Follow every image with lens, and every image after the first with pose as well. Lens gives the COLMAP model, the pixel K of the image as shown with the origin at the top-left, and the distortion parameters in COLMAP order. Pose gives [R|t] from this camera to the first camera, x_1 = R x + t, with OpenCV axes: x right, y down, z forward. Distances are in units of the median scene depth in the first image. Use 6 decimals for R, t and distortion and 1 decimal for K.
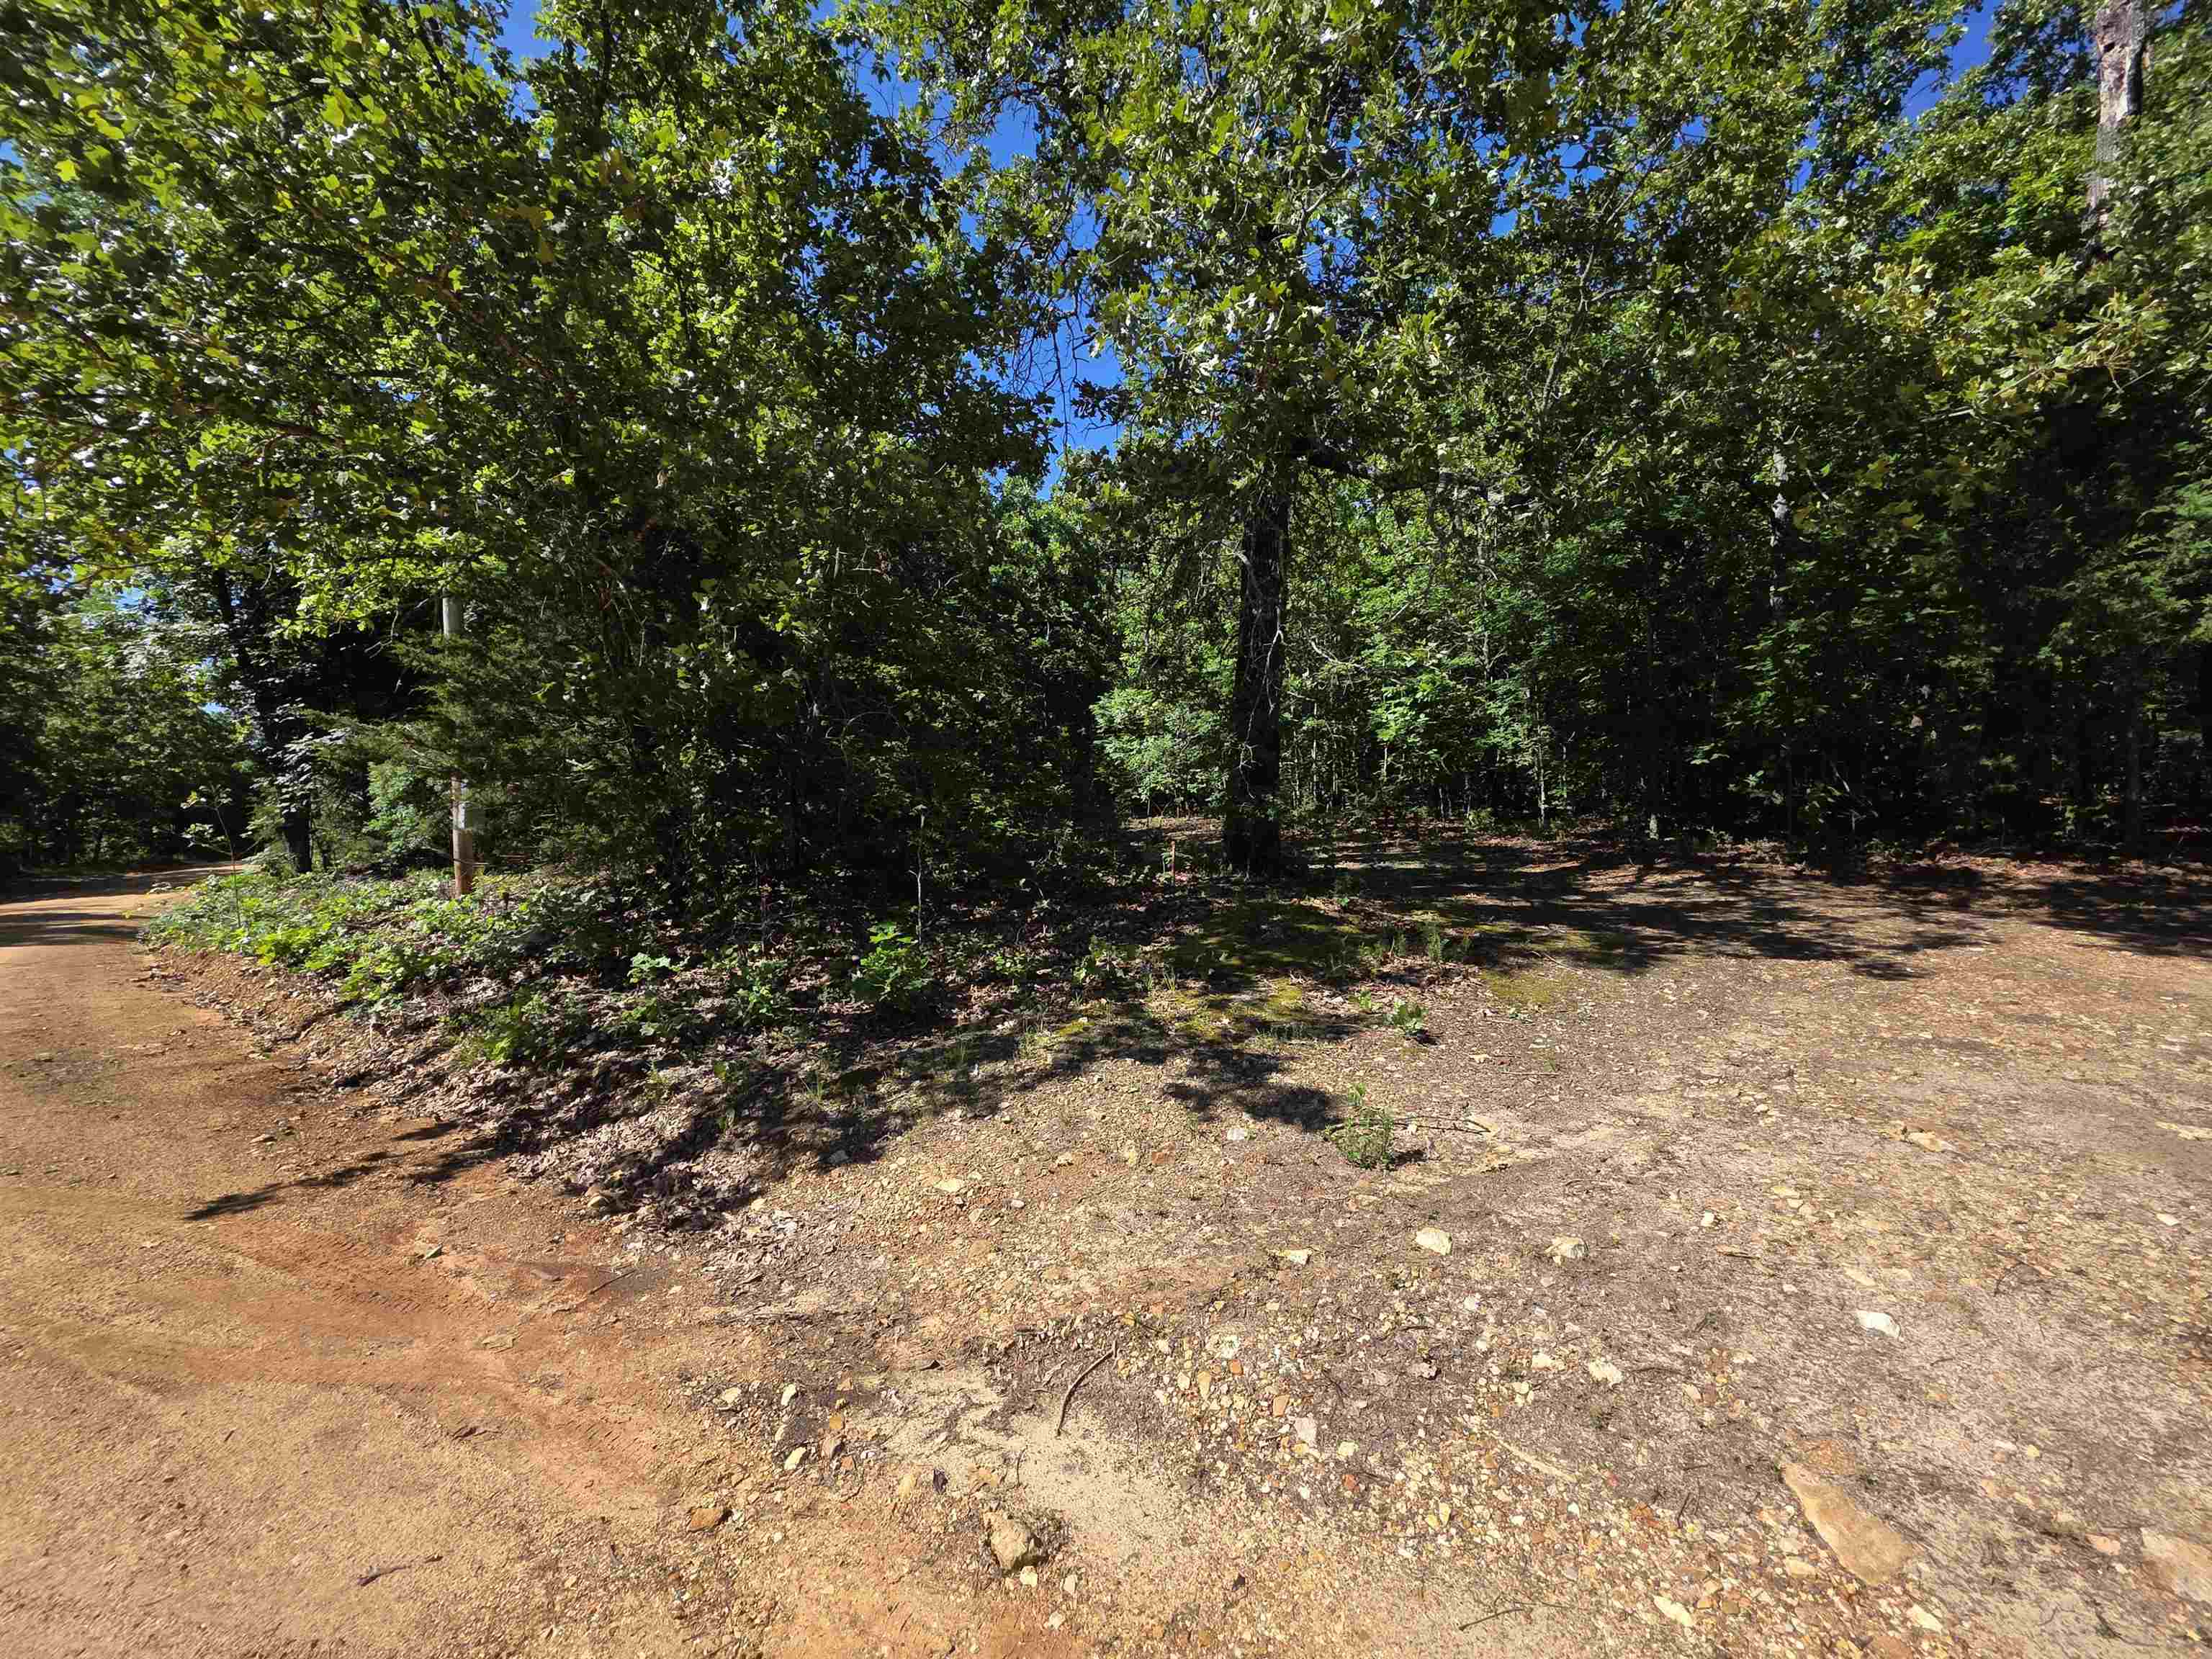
lens RADIAL K [[885.3, 0, 1109.4], [0, 885.3, 828.1], [0, 0, 1]] dist [0.002080, 0.000520]
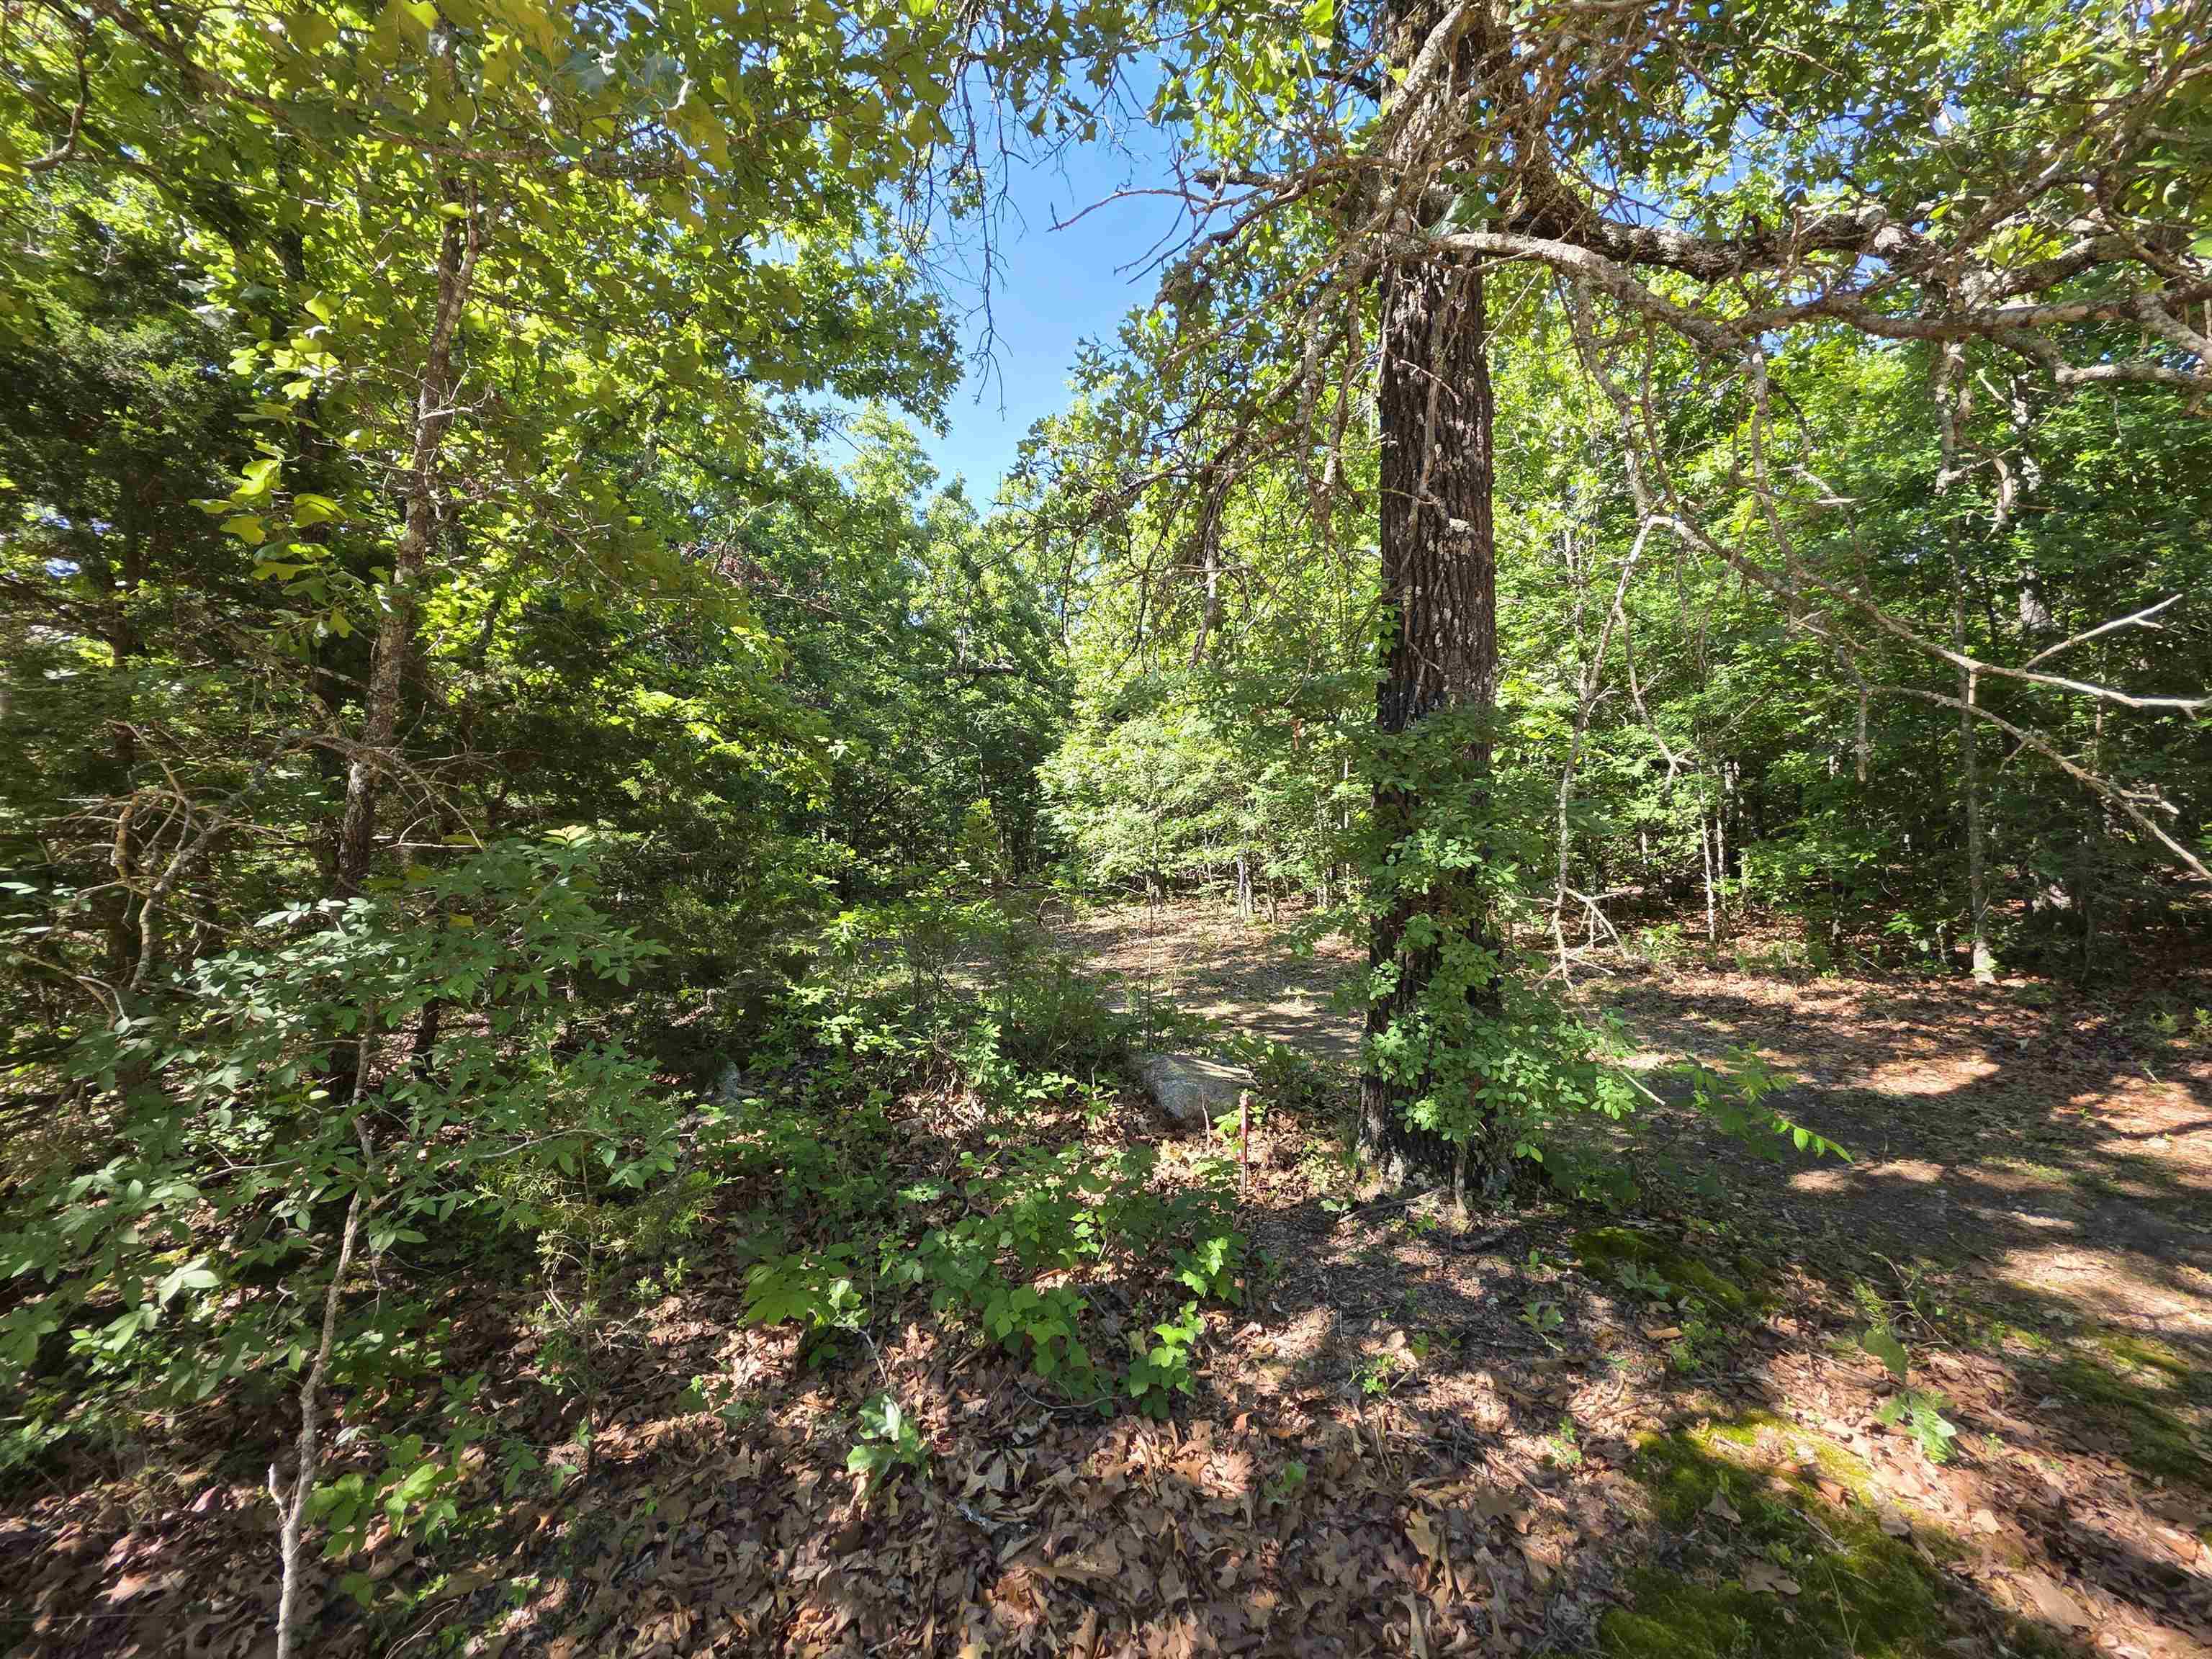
lens RADIAL K [[885.3, 0, 1115.8], [0, 885.3, 826.8], [0, 0, 1]] dist [0.002080, 0.000520]
pose [[0.997436, -0.011495, 0.070635, -0.017004], [0.016442, 0.997422, -0.069853, -0.094175], [-0.069650, 0.070835, 0.995053, 0.689985]]
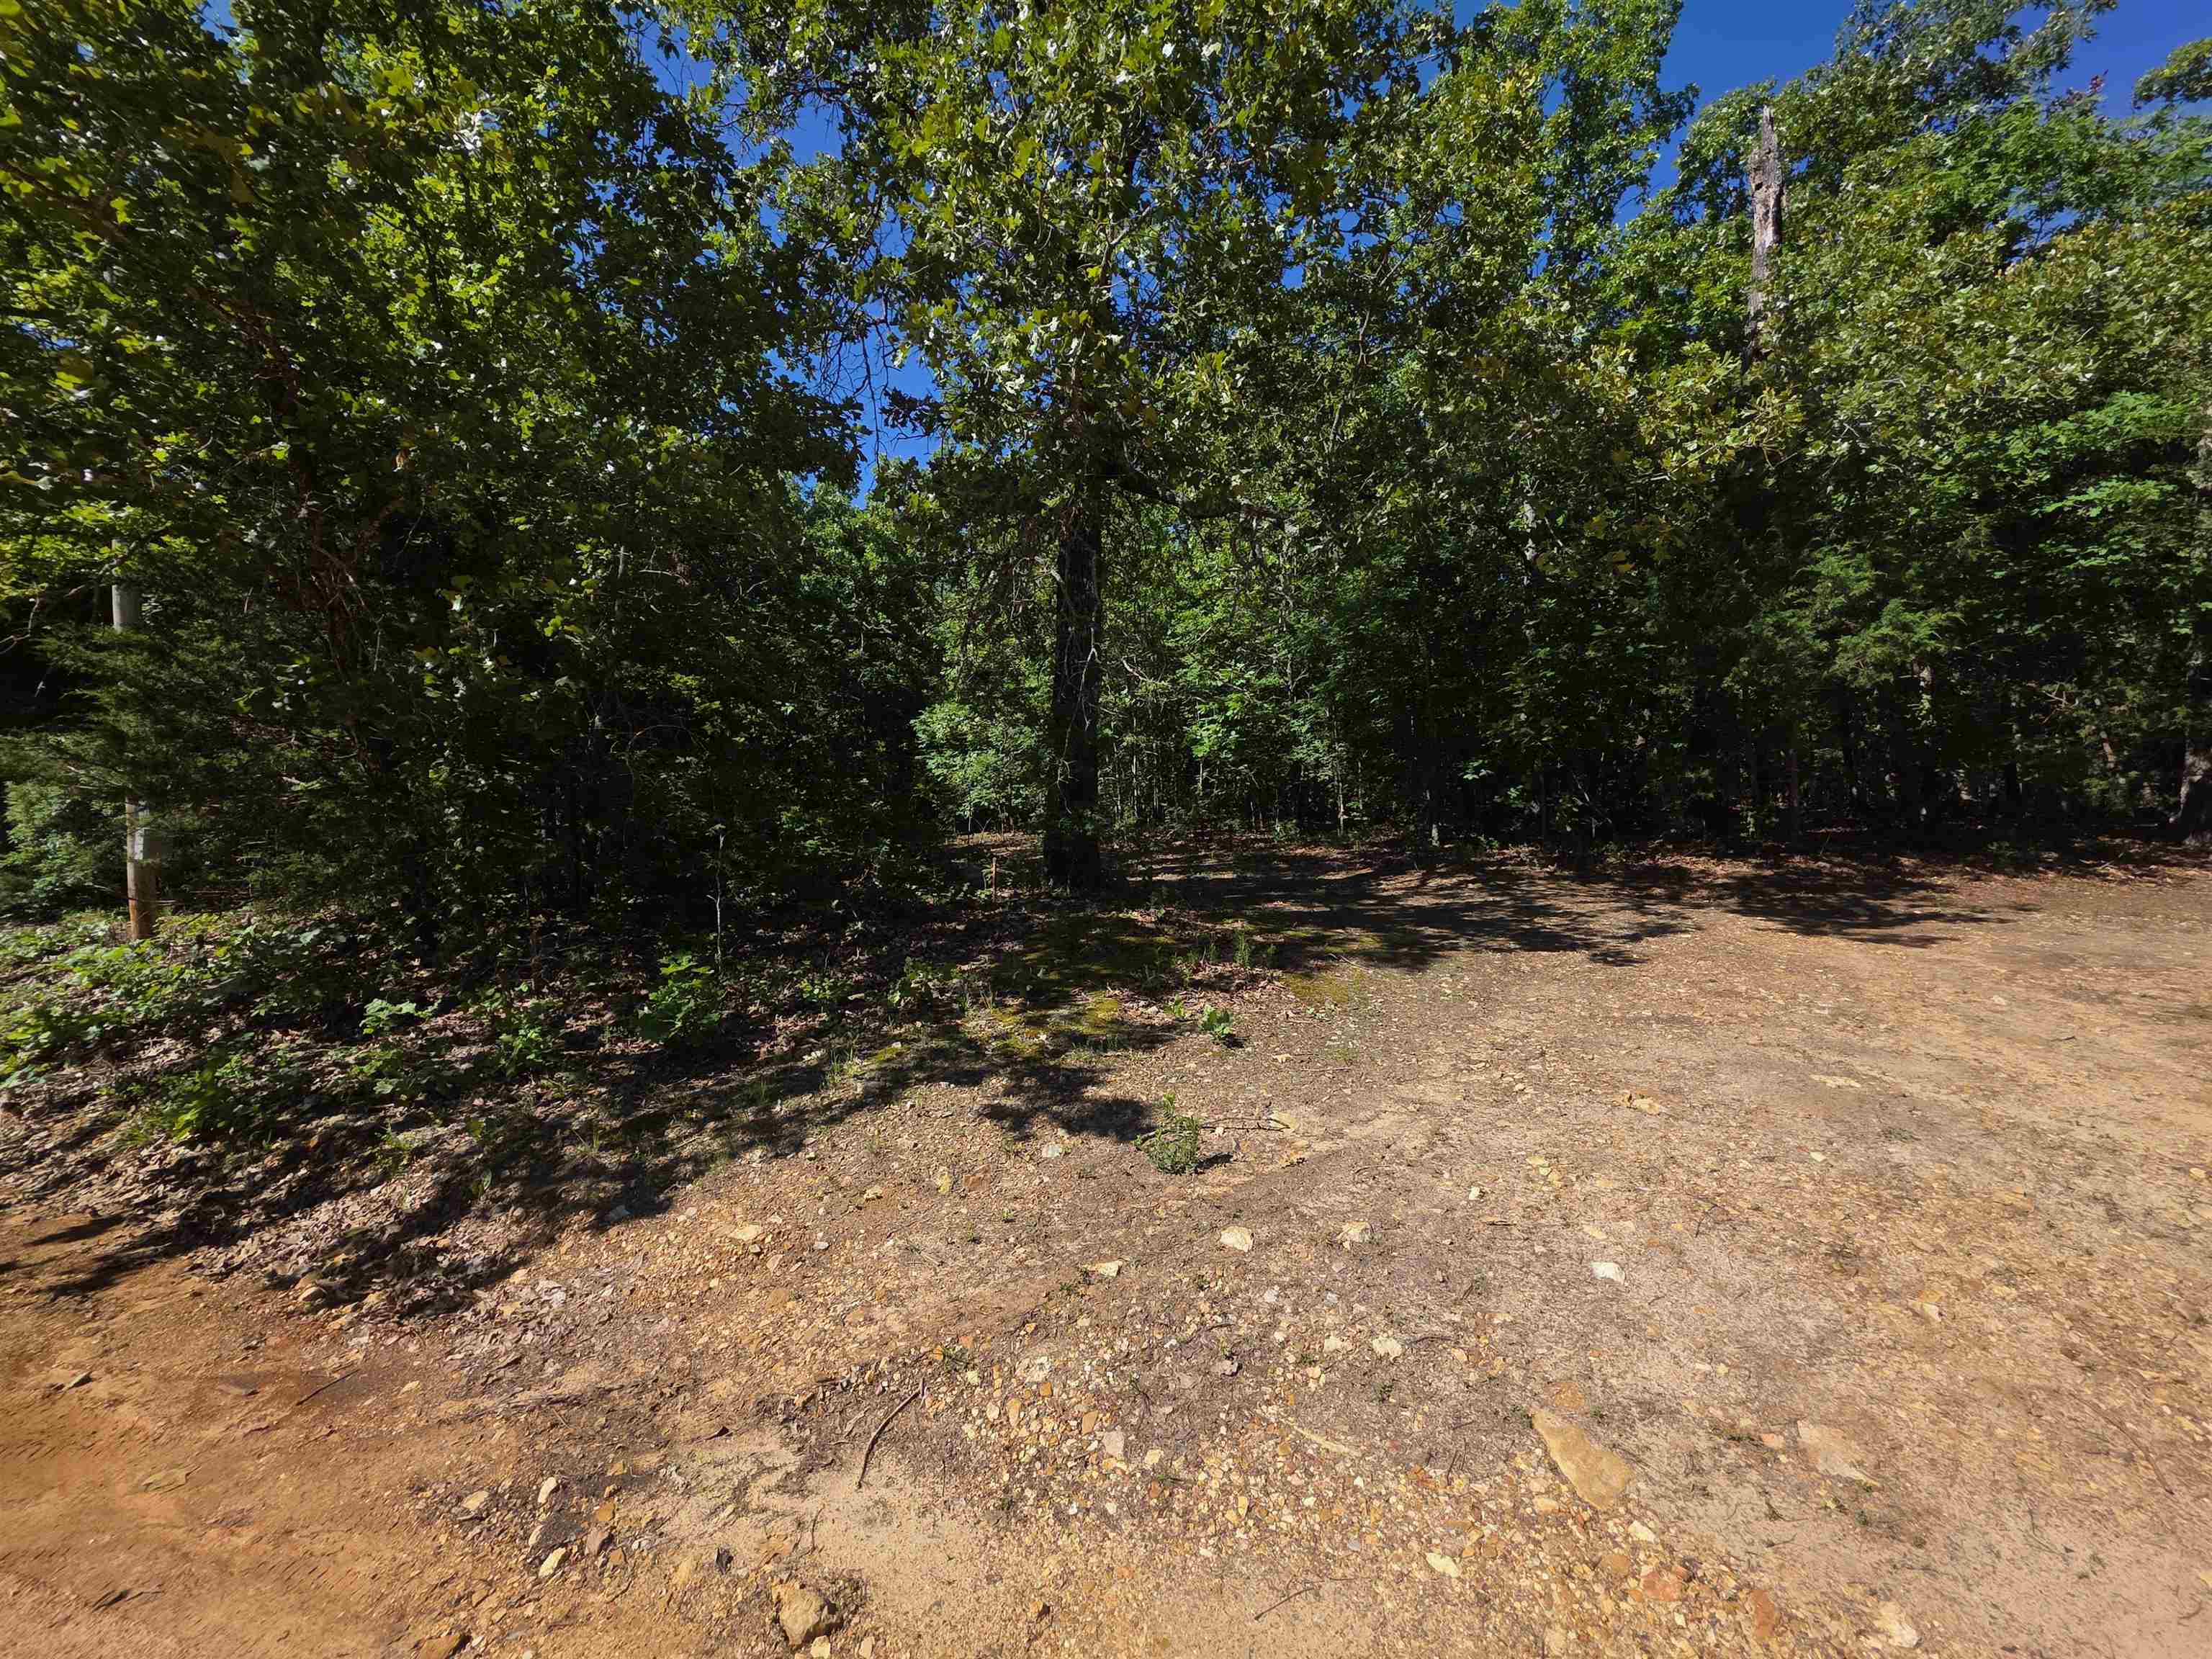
lens RADIAL K [[885.3, 0, 1108.8], [0, 885.3, 828.4], [0, 0, 1]] dist [0.002080, 0.000520]
pose [[0.981141, -0.014904, 0.192720, 0.009072], [0.018137, 0.999723, -0.015023, -0.000644], [-0.192442, 0.018235, 0.981139, 0.000998]]
